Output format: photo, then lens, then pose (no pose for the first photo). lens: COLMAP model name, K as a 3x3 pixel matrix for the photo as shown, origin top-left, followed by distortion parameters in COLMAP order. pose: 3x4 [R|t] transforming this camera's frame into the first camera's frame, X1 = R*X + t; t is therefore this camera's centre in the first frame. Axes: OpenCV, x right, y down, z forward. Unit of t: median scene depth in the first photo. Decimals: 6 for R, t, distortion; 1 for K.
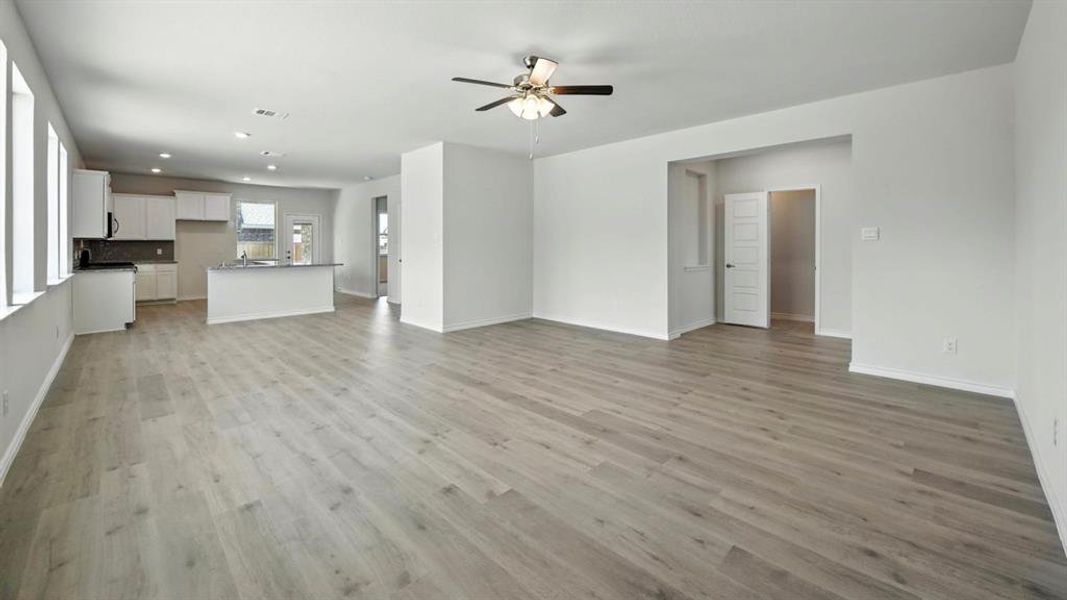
lens RADIAL K [[428.2, 0, 544.2], [0, 428.2, 246.6], [0, 0, 1]] dist [-0.011748, 0.000909]
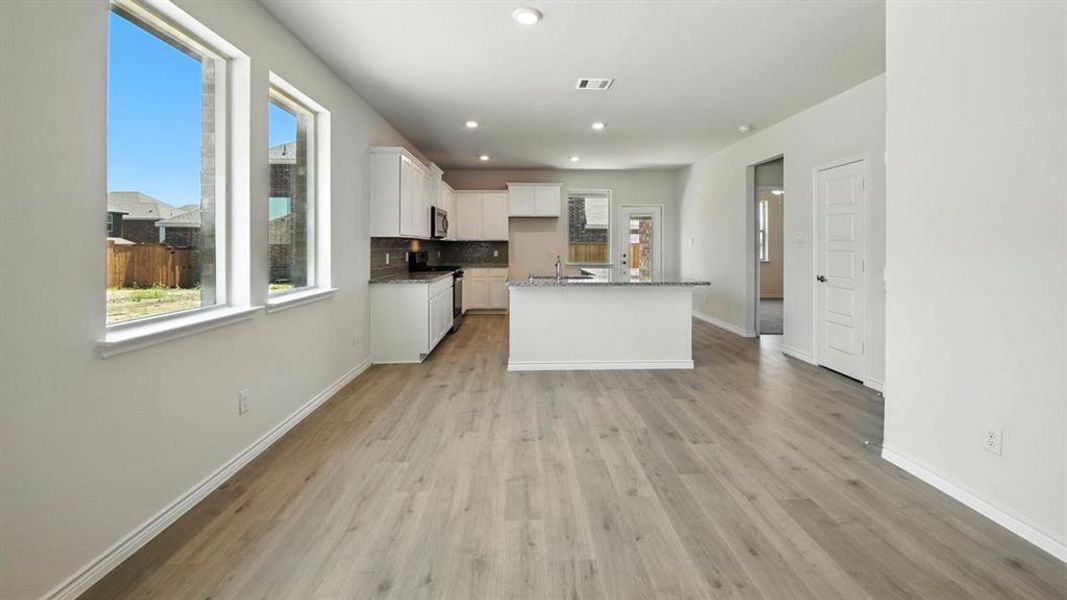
lens RADIAL K [[428.2, 0, 540.6], [0, 428.2, 245.4], [0, 0, 1]] dist [-0.011748, 0.000909]
pose [[0.736350, -0.001307, -0.676599, -0.244723], [-0.001637, 0.999992, -0.003714, -0.002829], [0.676599, 0.003843, 0.736342, 0.427962]]
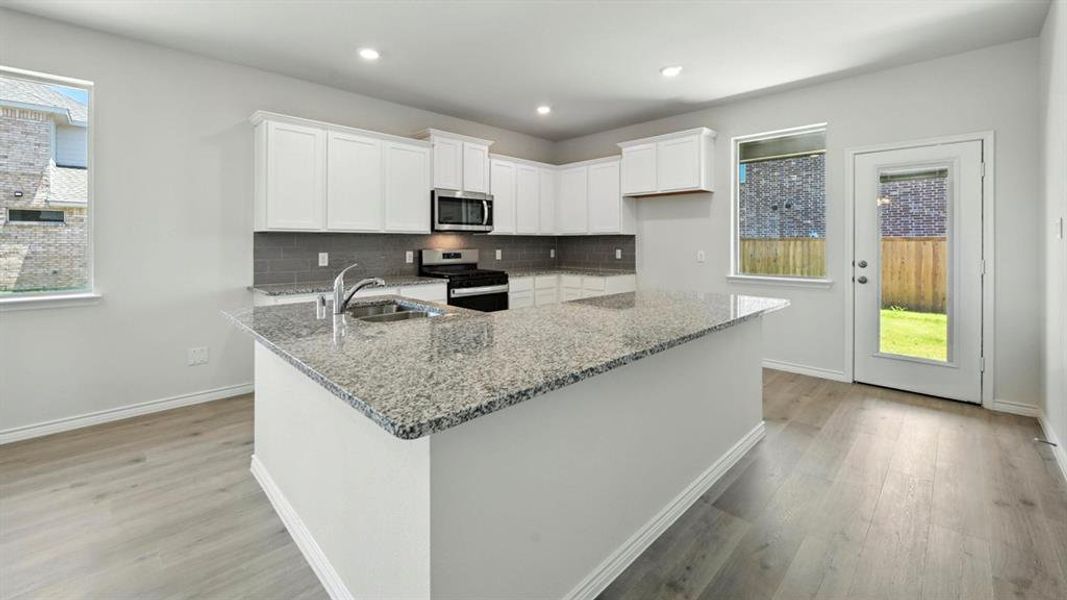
lens RADIAL K [[428.2, 0, 540.3], [0, 428.2, 242.4], [0, 0, 1]] dist [-0.011748, 0.000909]
pose [[-0.000195, 0.001789, -0.999998, -0.333956], [-0.001579, 0.999997, 0.001789, -0.005858], [0.999999, 0.001579, -0.000192, 0.946982]]
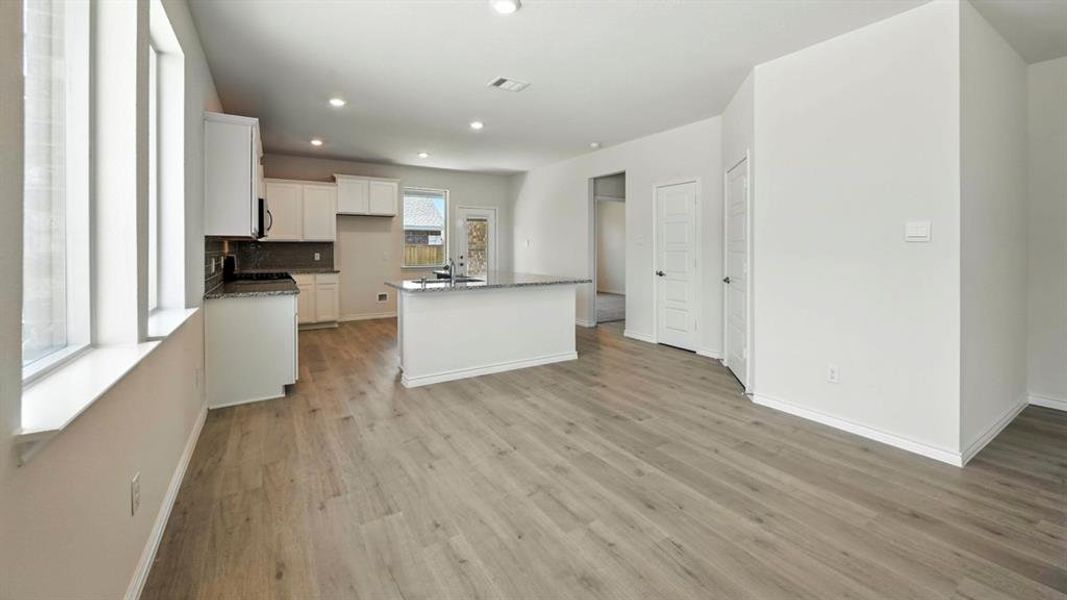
lens RADIAL K [[428.2, 0, 541.0], [0, 428.2, 250.9], [0, 0, 1]] dist [-0.011748, 0.000909]
pose [[0.976100, 0.000942, -0.217320, -0.376123], [0.000280, 0.999984, 0.005593, -0.003201], [0.217322, -0.005520, 0.976084, 0.368257]]
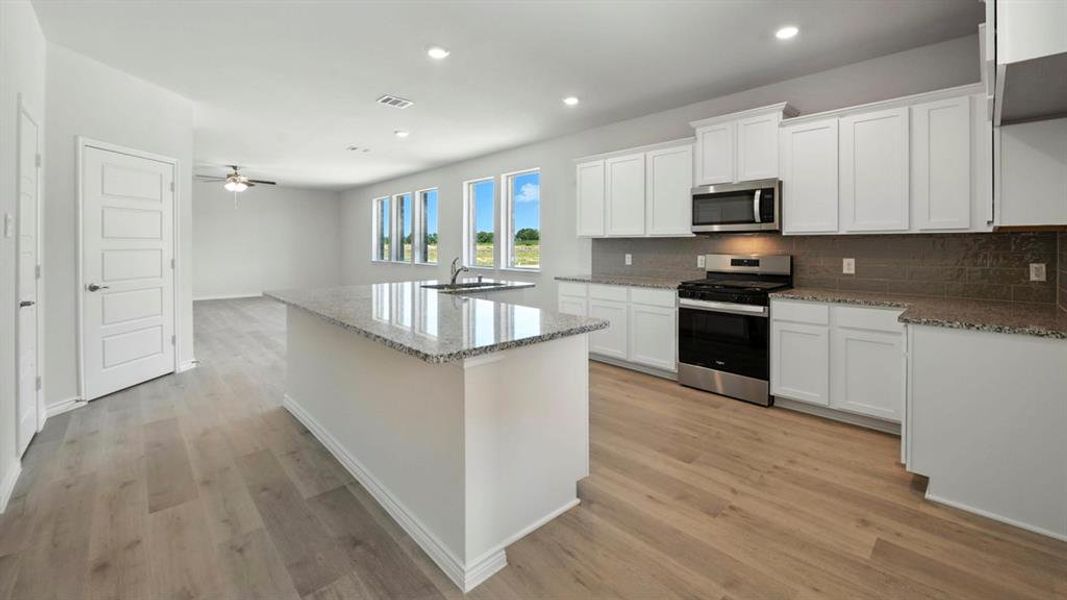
lens RADIAL K [[428.2, 0, 529.1], [0, 428.2, 239.0], [0, 0, 1]] dist [-0.011748, 0.000909]
pose [[-0.999138, -0.000593, 0.041513, -0.685472], [-0.001127, 0.999917, -0.012833, -0.006222], [-0.041502, -0.012869, -0.999056, 1.291020]]
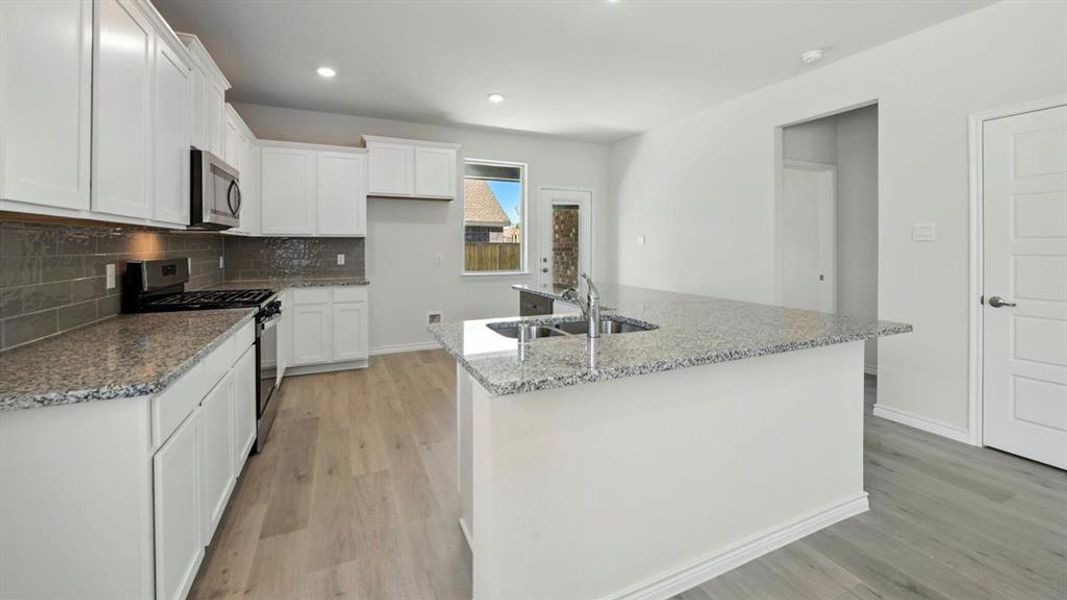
lens RADIAL K [[428.2, 0, 539.0], [0, 428.2, 247.5], [0, 0, 1]] dist [-0.011748, 0.000909]
pose [[0.939066, 0.000739, -0.343736, -0.539214], [-0.000324, 0.999999, 0.001266, -0.003960], [0.343737, -0.001077, 0.939065, 0.638238]]
